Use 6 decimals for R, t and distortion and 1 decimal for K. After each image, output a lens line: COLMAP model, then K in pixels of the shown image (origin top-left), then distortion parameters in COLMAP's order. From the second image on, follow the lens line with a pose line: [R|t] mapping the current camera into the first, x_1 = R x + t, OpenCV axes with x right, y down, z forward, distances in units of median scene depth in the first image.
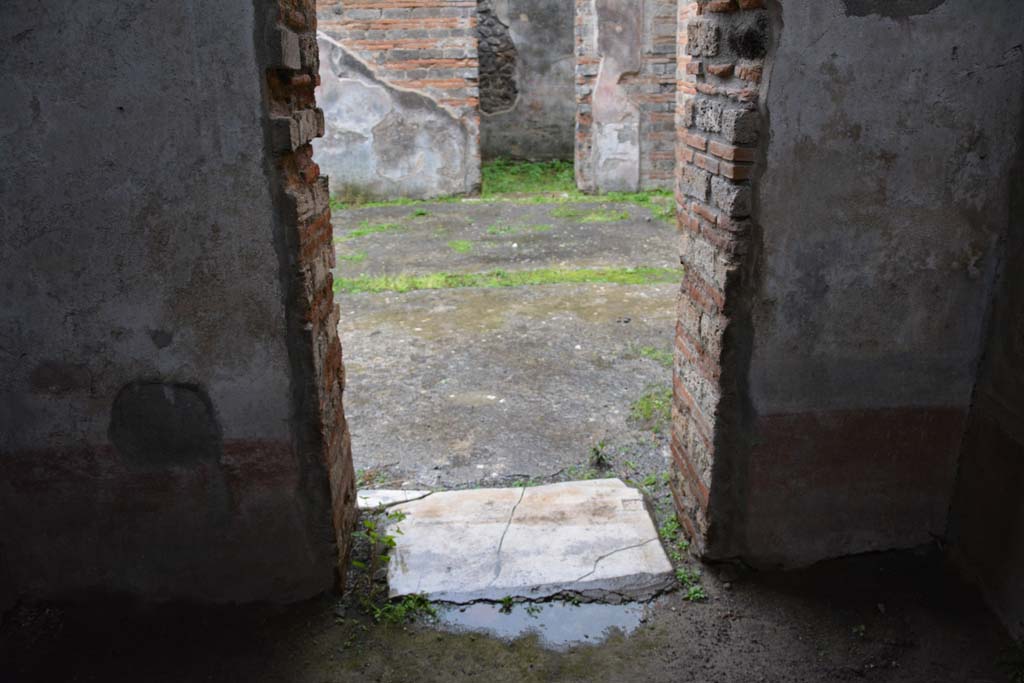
lens RADIAL K [[797.1, 0, 512.0], [0, 797.1, 341.5], [0, 0, 1]] dist [-0.164428, 0.123272]
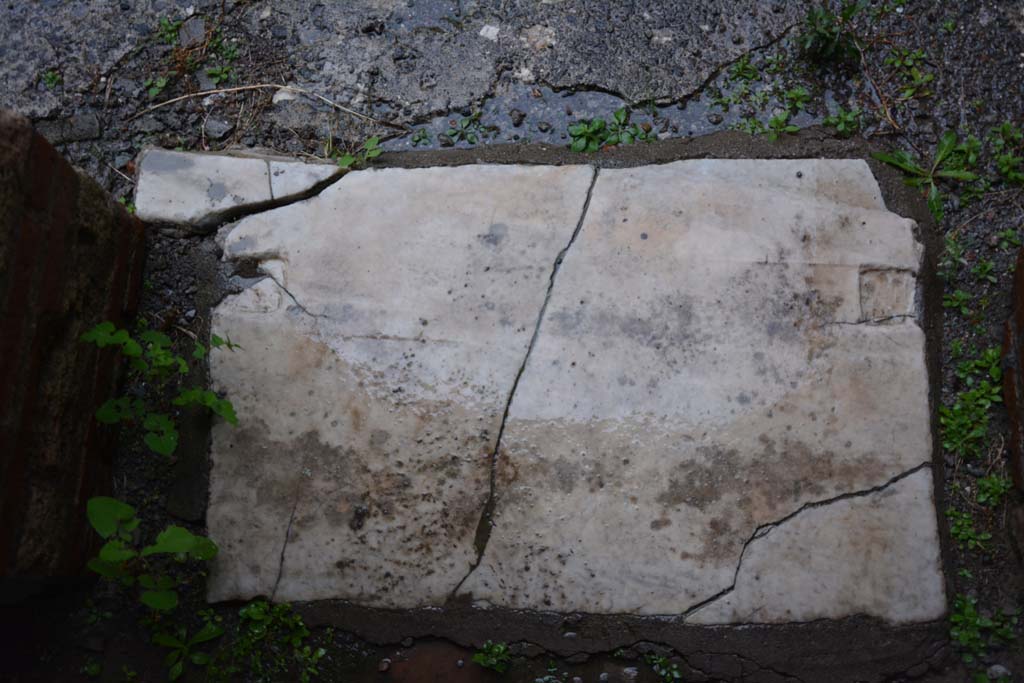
lens RADIAL K [[945.6, 0, 512.0], [0, 945.6, 341.5], [0, 0, 1]] dist [-0.101692, 0.202669]
pose [[0.992693, 0.104006, -0.061191, 0.013526], [-0.009991, 0.576190, 0.817255, -0.136141], [0.120257, -0.810671, 0.573018, 0.790446]]
